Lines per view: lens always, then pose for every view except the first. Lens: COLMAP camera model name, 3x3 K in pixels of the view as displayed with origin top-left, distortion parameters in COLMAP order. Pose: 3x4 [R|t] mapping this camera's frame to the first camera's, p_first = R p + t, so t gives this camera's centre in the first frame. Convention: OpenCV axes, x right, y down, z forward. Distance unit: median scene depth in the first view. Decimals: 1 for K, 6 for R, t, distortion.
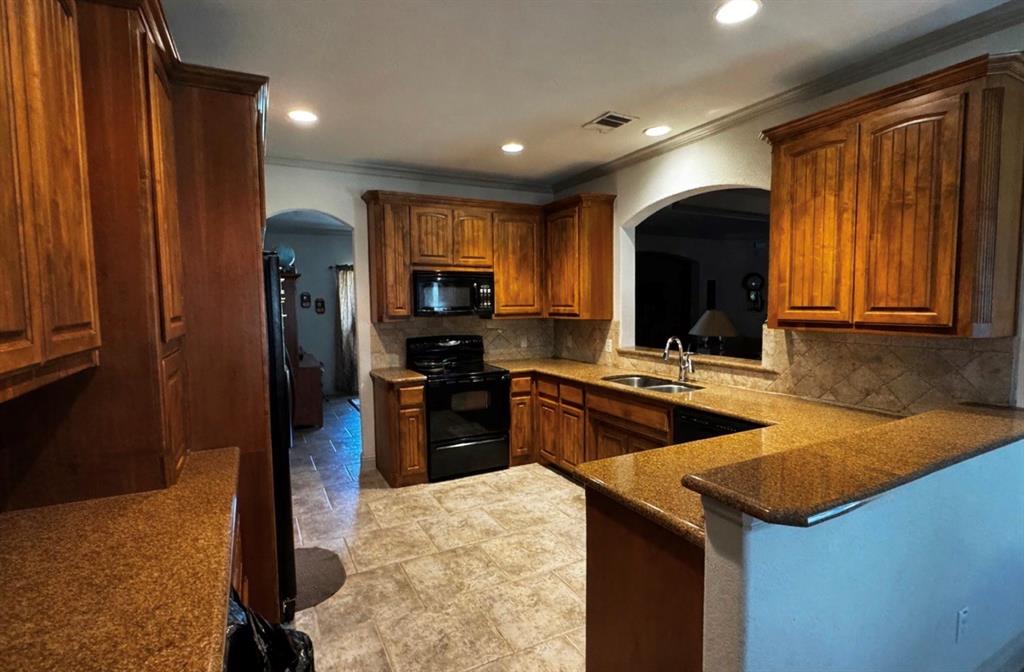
lens RADIAL K [[479.4, 0, 514.3], [0, 479.4, 333.7], [0, 0, 1]] dist [-0.001973, -0.000183]
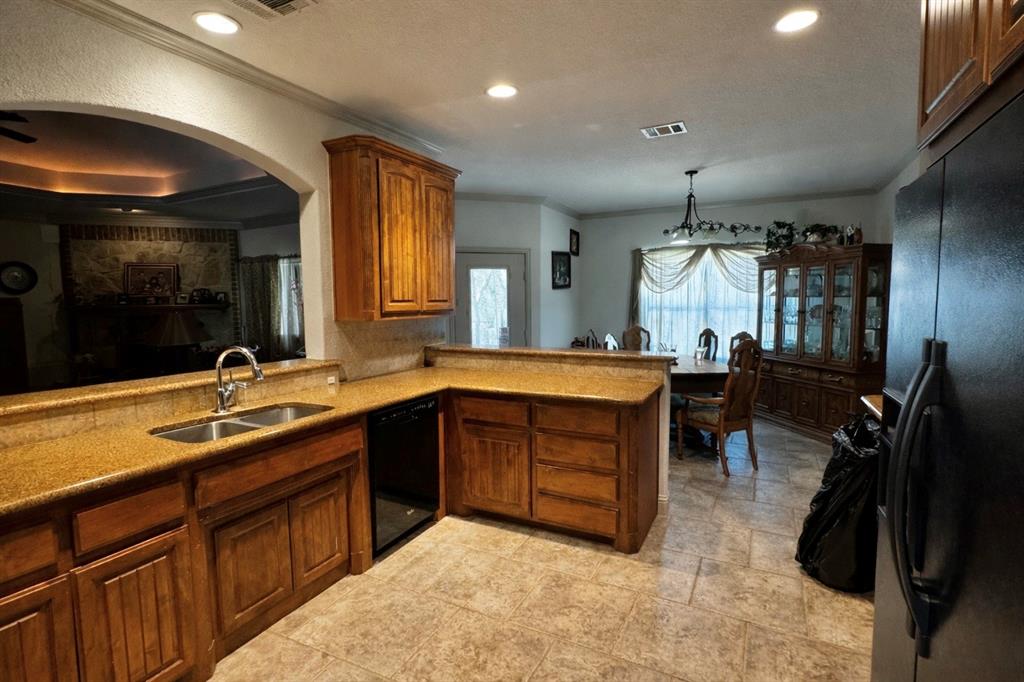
lens RADIAL K [[485.7, 0, 514.3], [0, 485.7, 343.7], [0, 0, 1]] dist [0.001936, 0.000100]
pose [[-0.567012, -0.055210, 0.821857, -0.648316], [0.064998, 0.991641, 0.111459, -0.068713], [-0.821141, 0.116618, -0.558684, 1.563074]]
